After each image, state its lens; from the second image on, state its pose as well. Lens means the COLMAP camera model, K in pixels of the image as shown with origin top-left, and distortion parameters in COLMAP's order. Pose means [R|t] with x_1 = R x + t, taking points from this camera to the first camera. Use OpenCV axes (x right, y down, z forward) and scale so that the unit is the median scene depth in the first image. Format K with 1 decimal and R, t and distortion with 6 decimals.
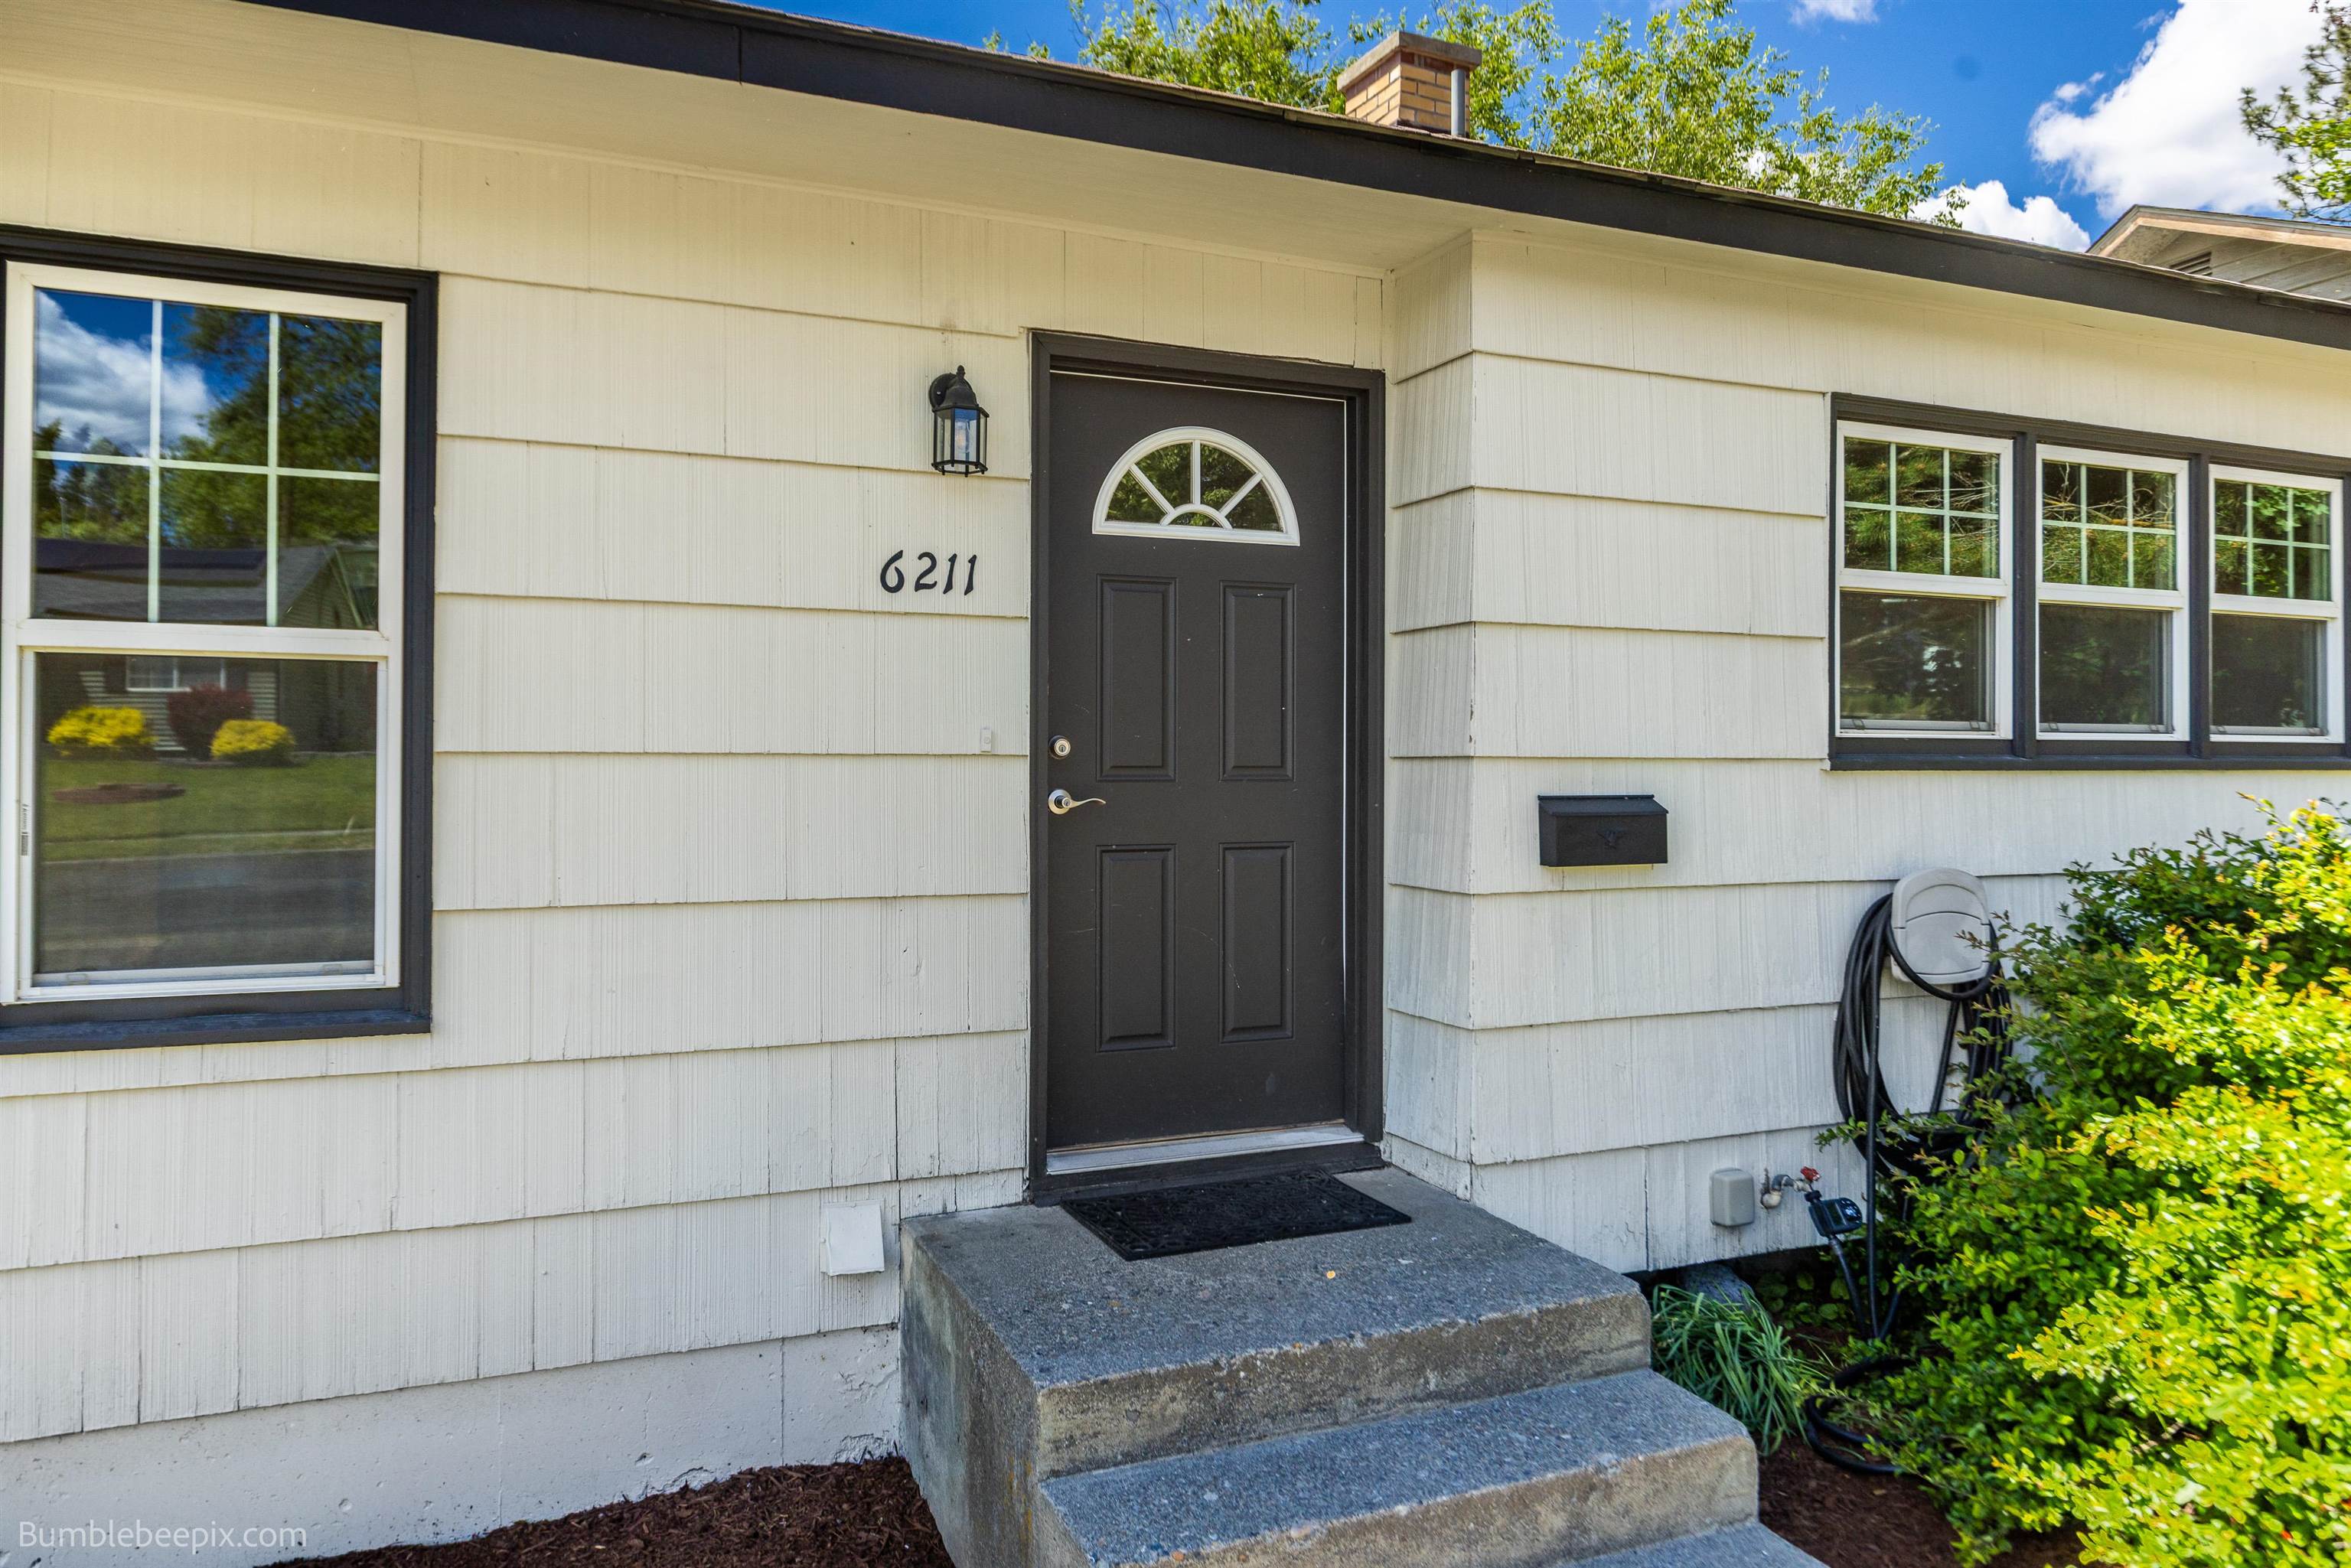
lens RADIAL K [[1575.8, 0, 1123.4], [0, 1575.8, 687.4], [0, 0, 1]] dist [-0.001736, -0.003918]
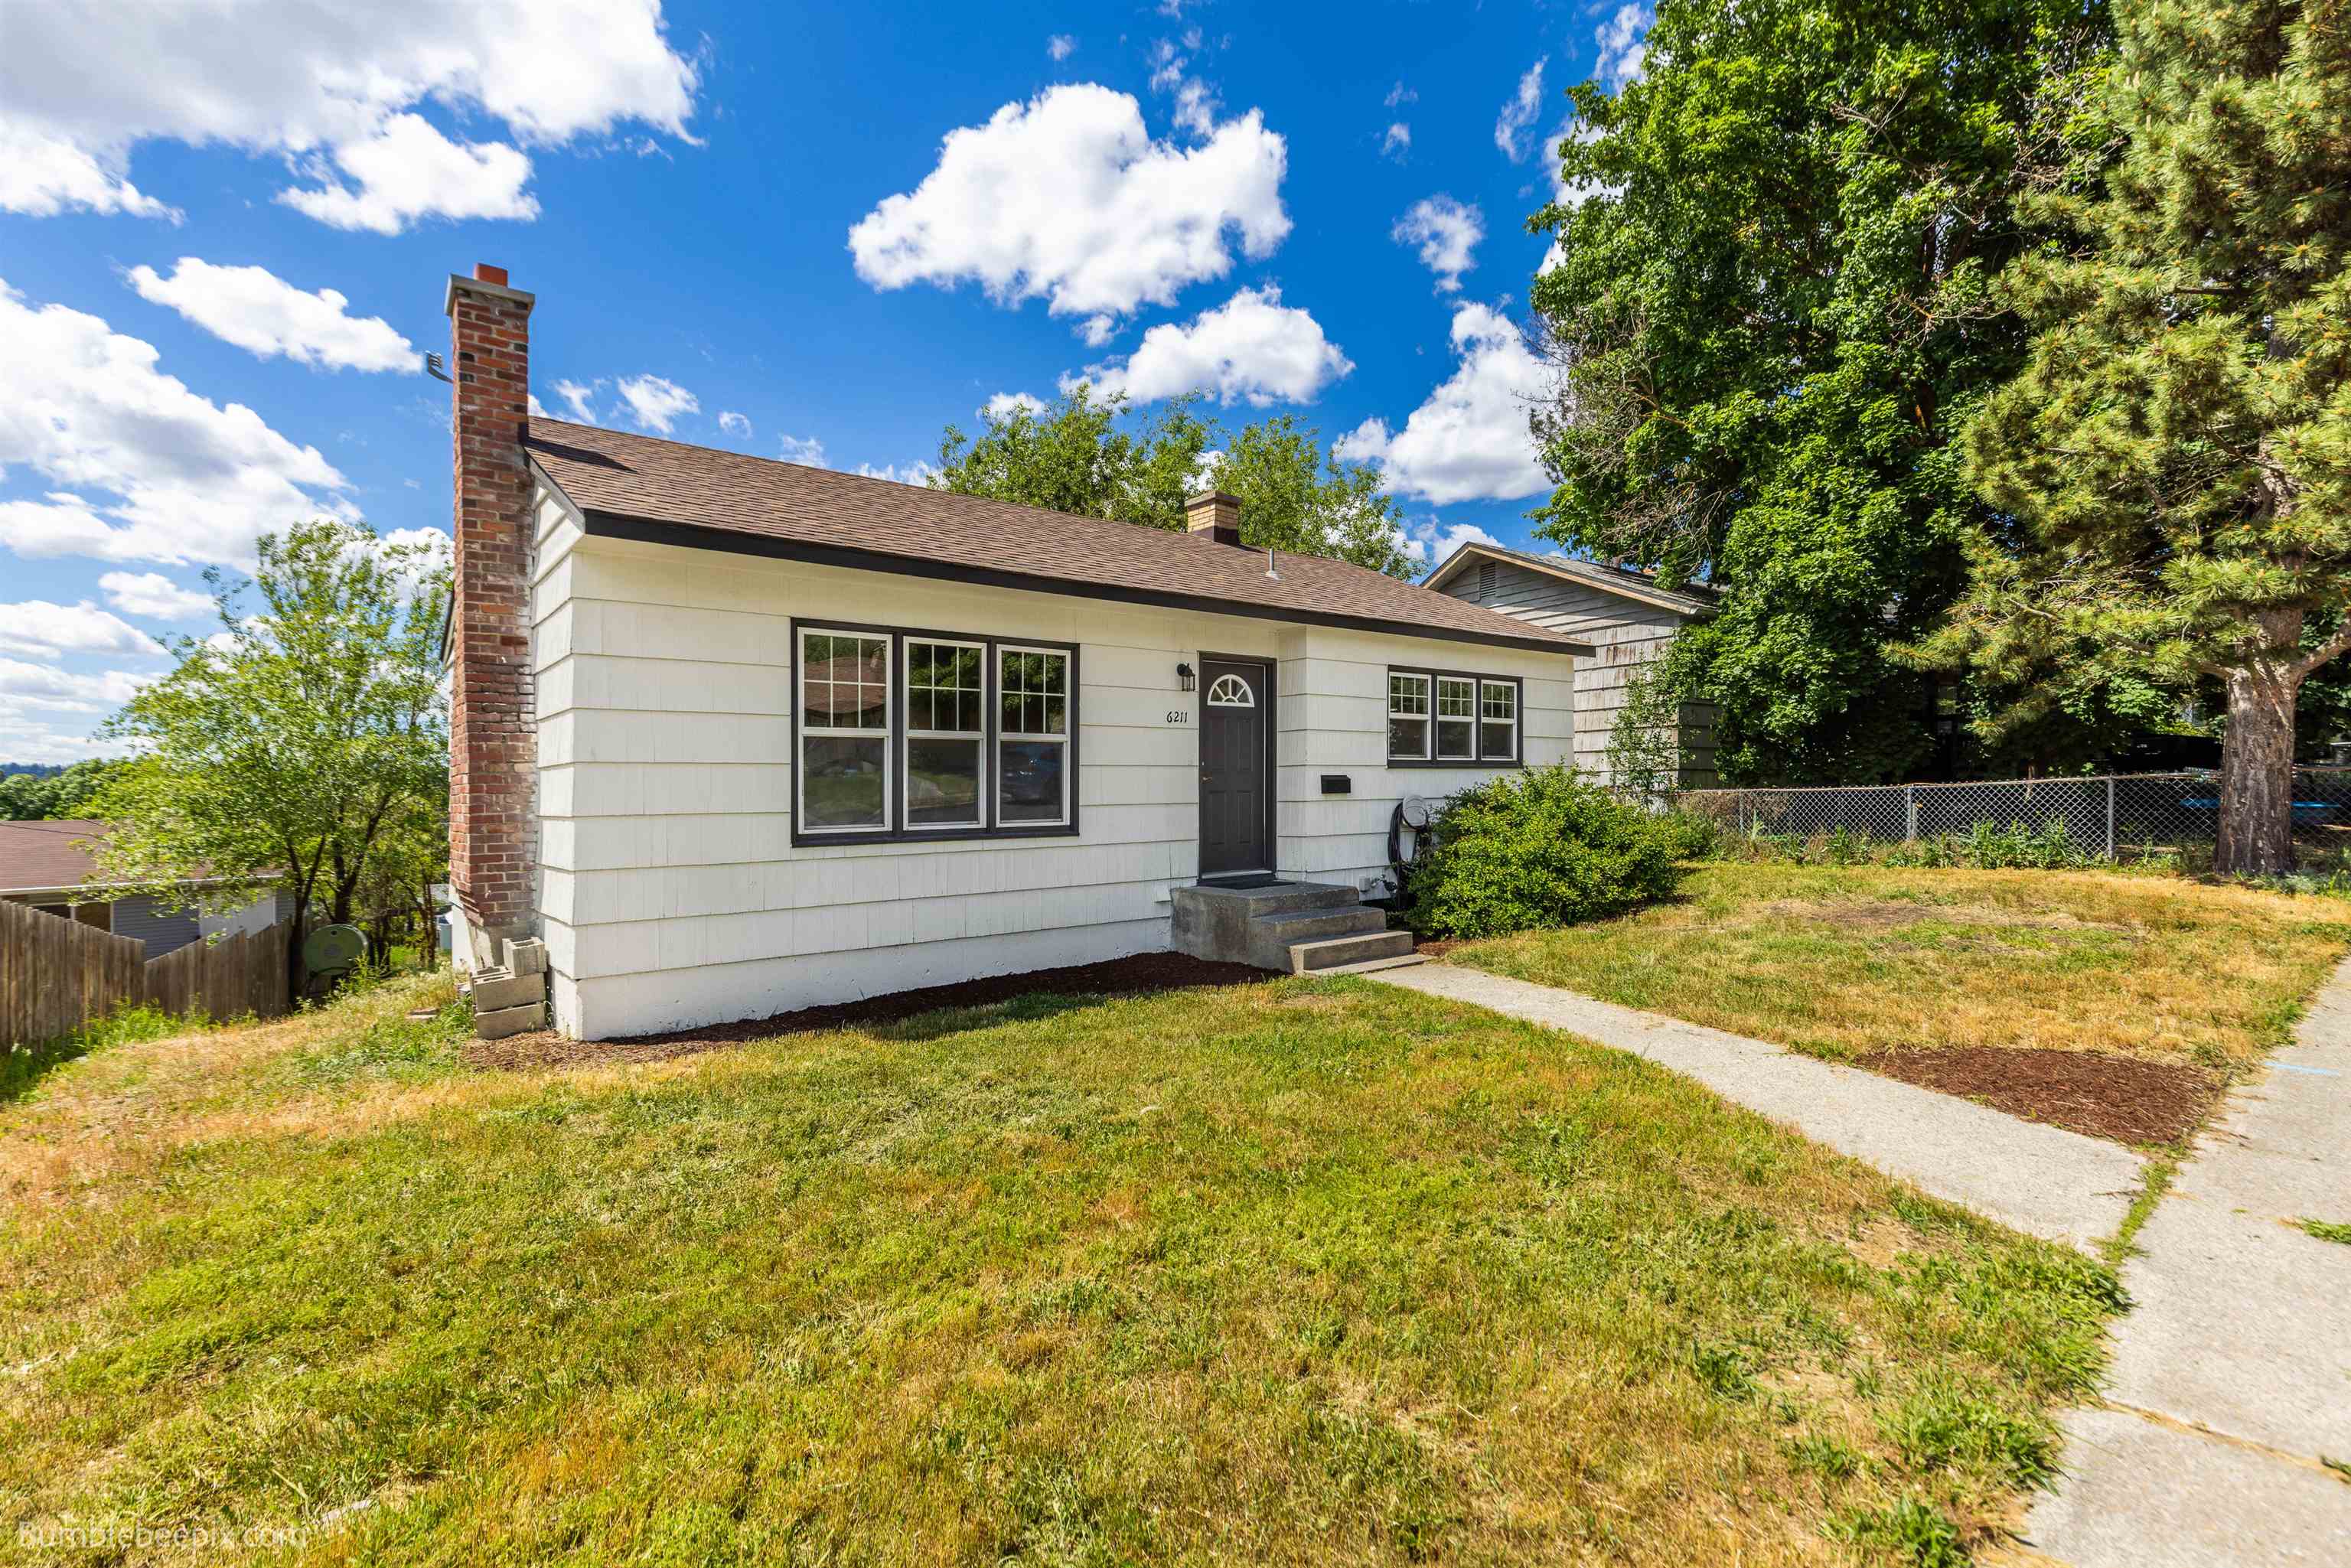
lens RADIAL K [[1093.4, 0, 1176.8], [0, 1093.4, 780.5], [0, 0, 1]] dist [0.000420, 0.000016]
pose [[0.954838, -0.015425, 0.296725, -0.793838], [0.004715, 0.999312, 0.036778, -0.015783], [-0.297089, -0.033718, 0.954254, -1.313957]]
